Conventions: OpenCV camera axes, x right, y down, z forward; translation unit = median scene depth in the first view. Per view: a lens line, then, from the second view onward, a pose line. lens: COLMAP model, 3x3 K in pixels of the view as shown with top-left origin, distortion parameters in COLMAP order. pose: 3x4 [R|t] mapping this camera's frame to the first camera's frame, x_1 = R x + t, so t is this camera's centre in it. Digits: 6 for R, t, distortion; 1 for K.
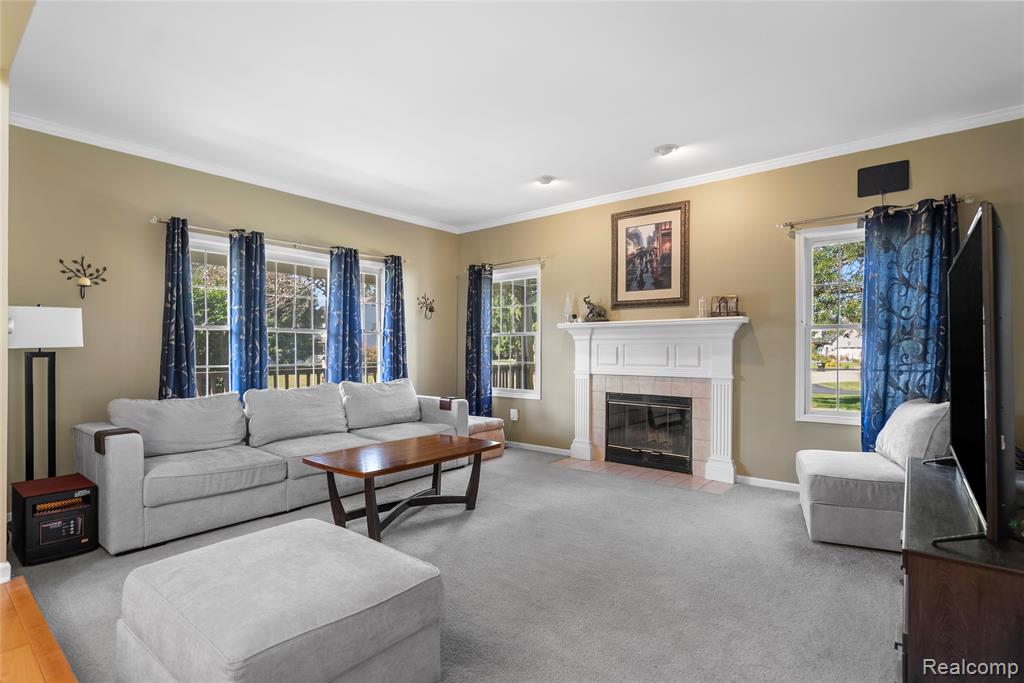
lens RADIAL K [[499.7, 0, 529.0], [0, 499.7, 349.3], [0, 0, 1]] dist [-0.002394, 0.000043]
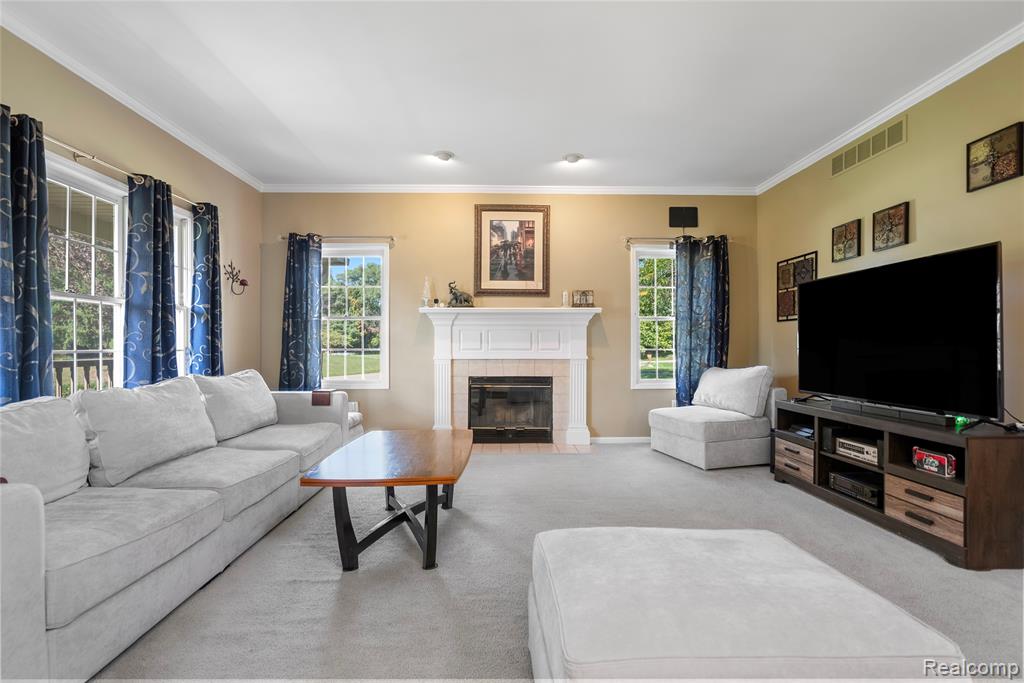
lens RADIAL K [[465.9, 0, 511.7], [0, 465.9, 346.8], [0, 0, 1]] dist [-0.011357, 0.003511]
pose [[0.769364, -0.002479, 0.638806, -0.404403], [0.001052, 0.999996, 0.002614, 0.023160], [-0.638810, -0.001339, 0.769363, 0.213234]]
